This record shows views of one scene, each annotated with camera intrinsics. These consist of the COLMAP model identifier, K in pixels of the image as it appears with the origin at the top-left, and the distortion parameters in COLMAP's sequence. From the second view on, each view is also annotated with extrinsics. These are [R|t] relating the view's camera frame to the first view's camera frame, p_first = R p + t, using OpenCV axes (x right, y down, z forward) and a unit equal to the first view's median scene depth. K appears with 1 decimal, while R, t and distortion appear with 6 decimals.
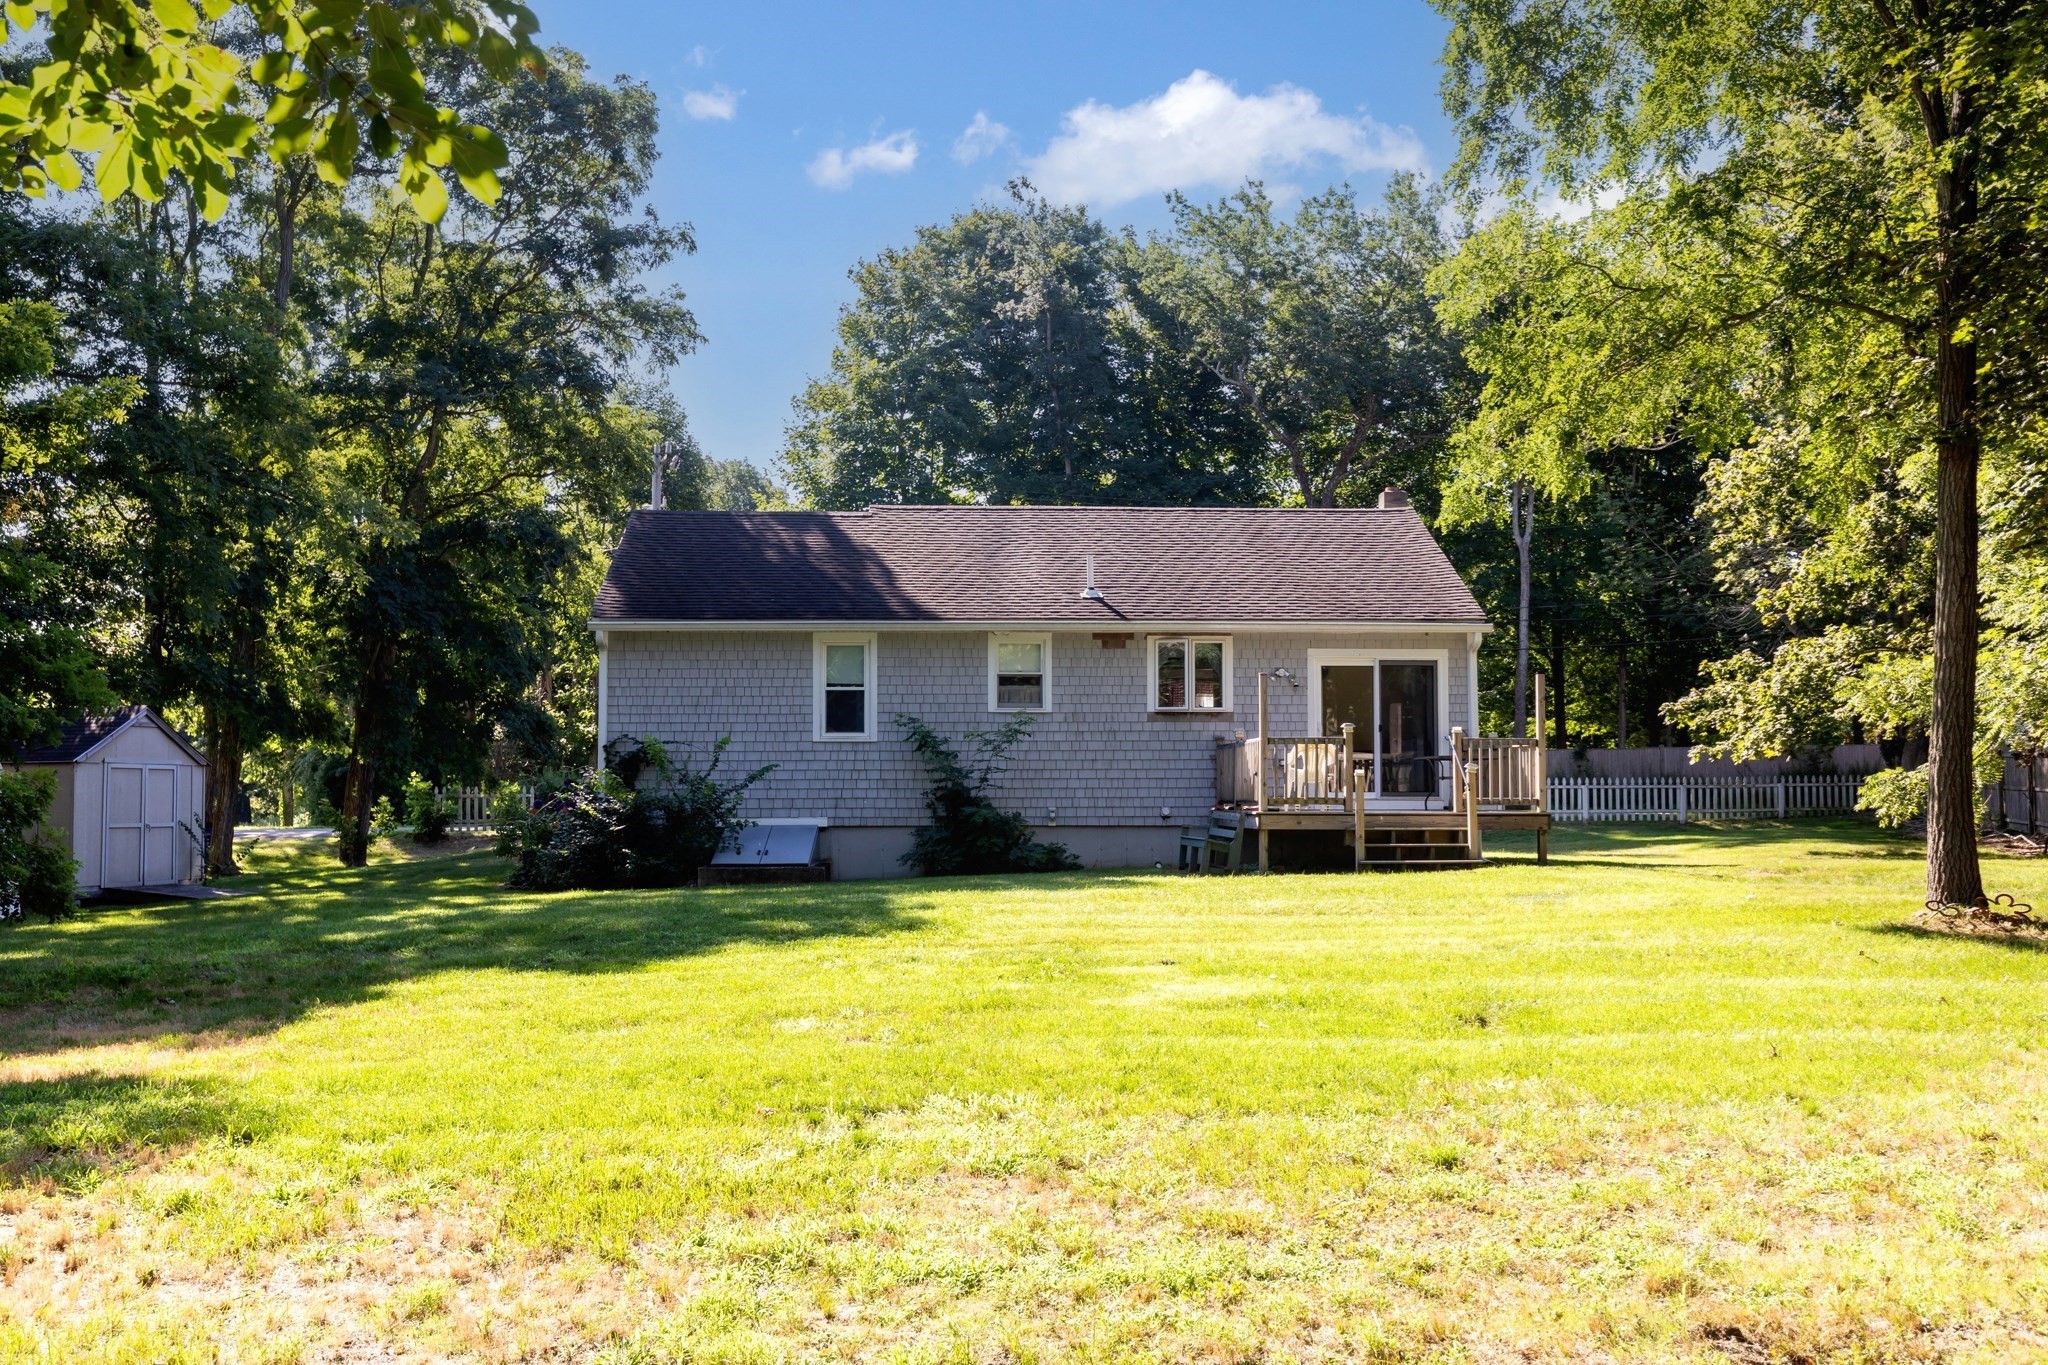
lens RADIAL K [[1937.9, 0, 1085.0], [0, 1937.9, 682.8], [0, 0, 1]] dist [-0.007085, -0.011821]
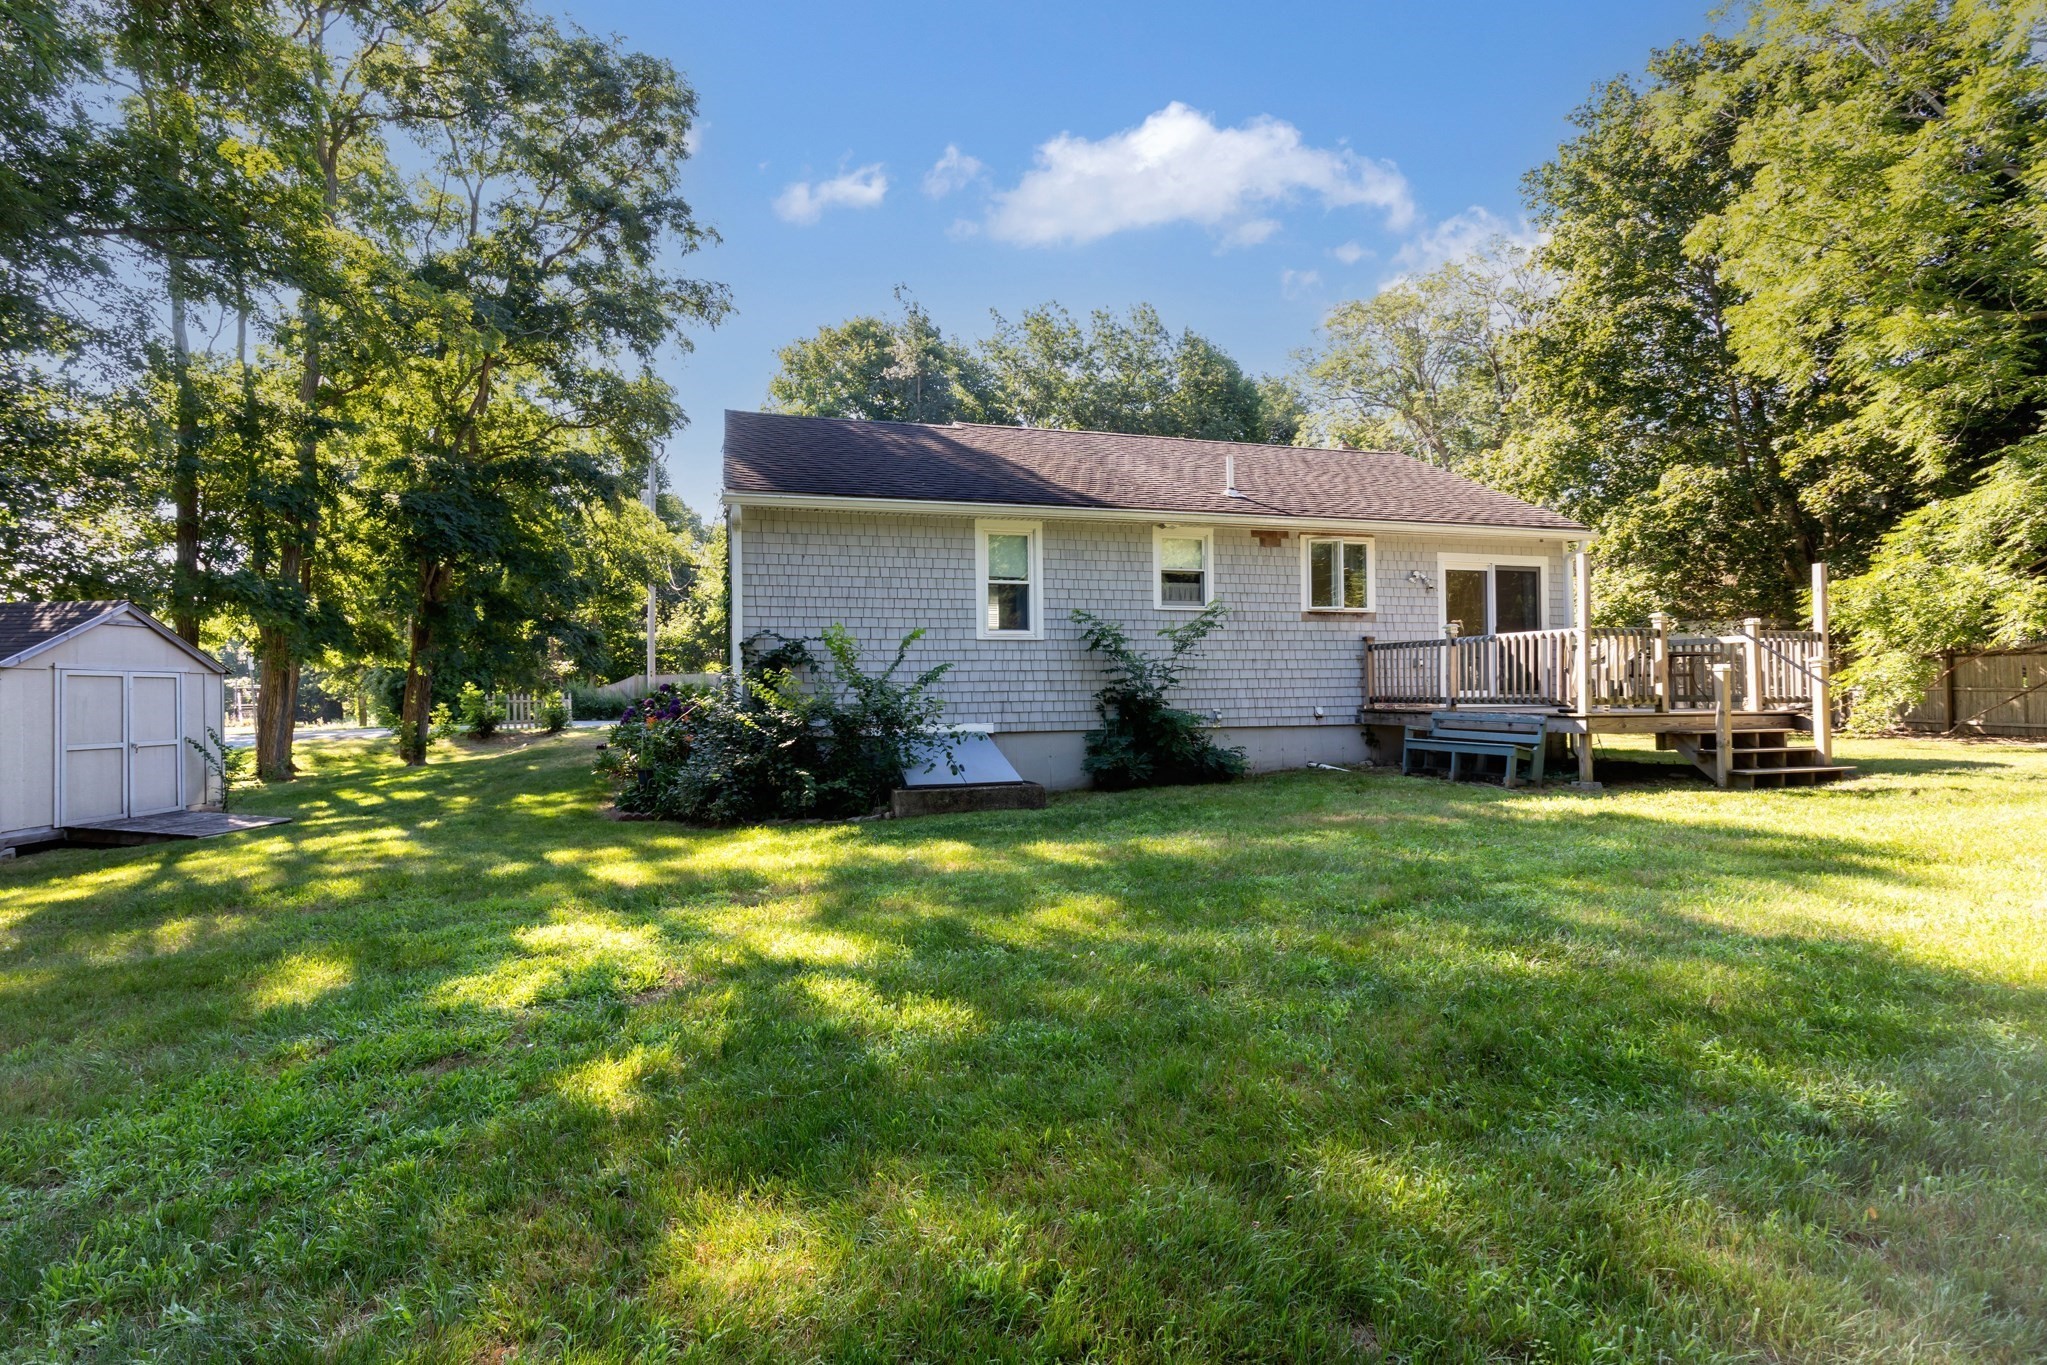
lens RADIAL K [[930.8, 0, 1016.6], [0, 930.8, 677.8], [0, 0, 1]] dist [0.002552, 0.001075]
pose [[0.977452, -0.006117, 0.211068, -0.209751], [-0.002248, 0.999222, 0.039369, 0.030381], [-0.211145, -0.038956, 0.976678, 0.559441]]
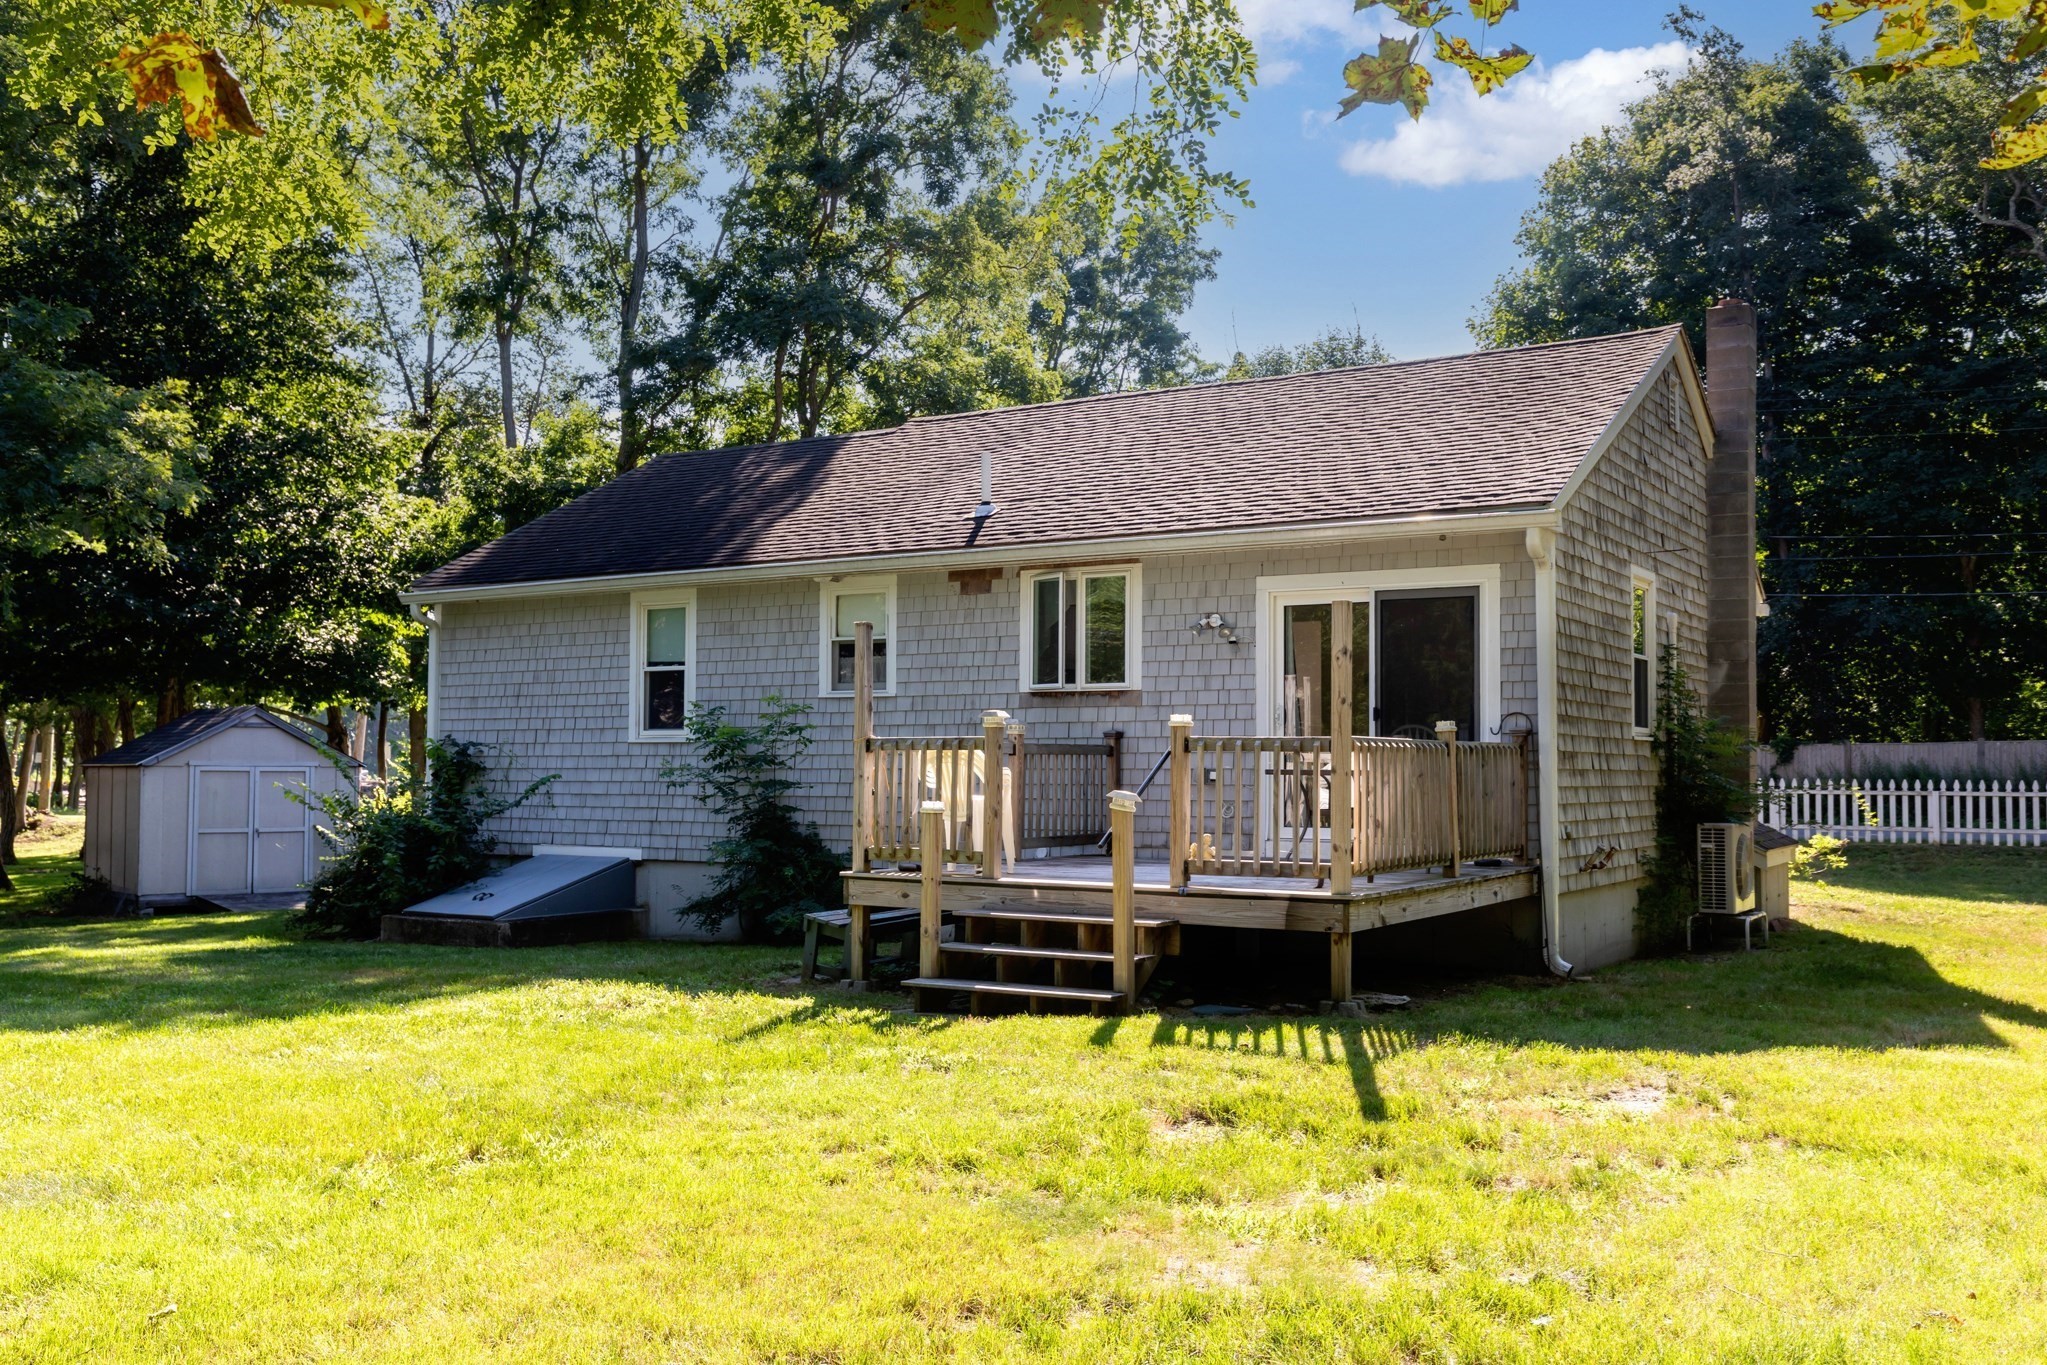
lens RADIAL K [[1817.1, 0, 1028.7], [0, 1817.1, 658.0], [0, 0, 1]] dist [-0.006913, 0.003334]
pose [[0.811088, -0.029710, -0.584169, 0.374032], [0.026883, 0.999547, -0.013510, 0.011884], [0.584306, -0.004747, 0.811520, 0.522944]]
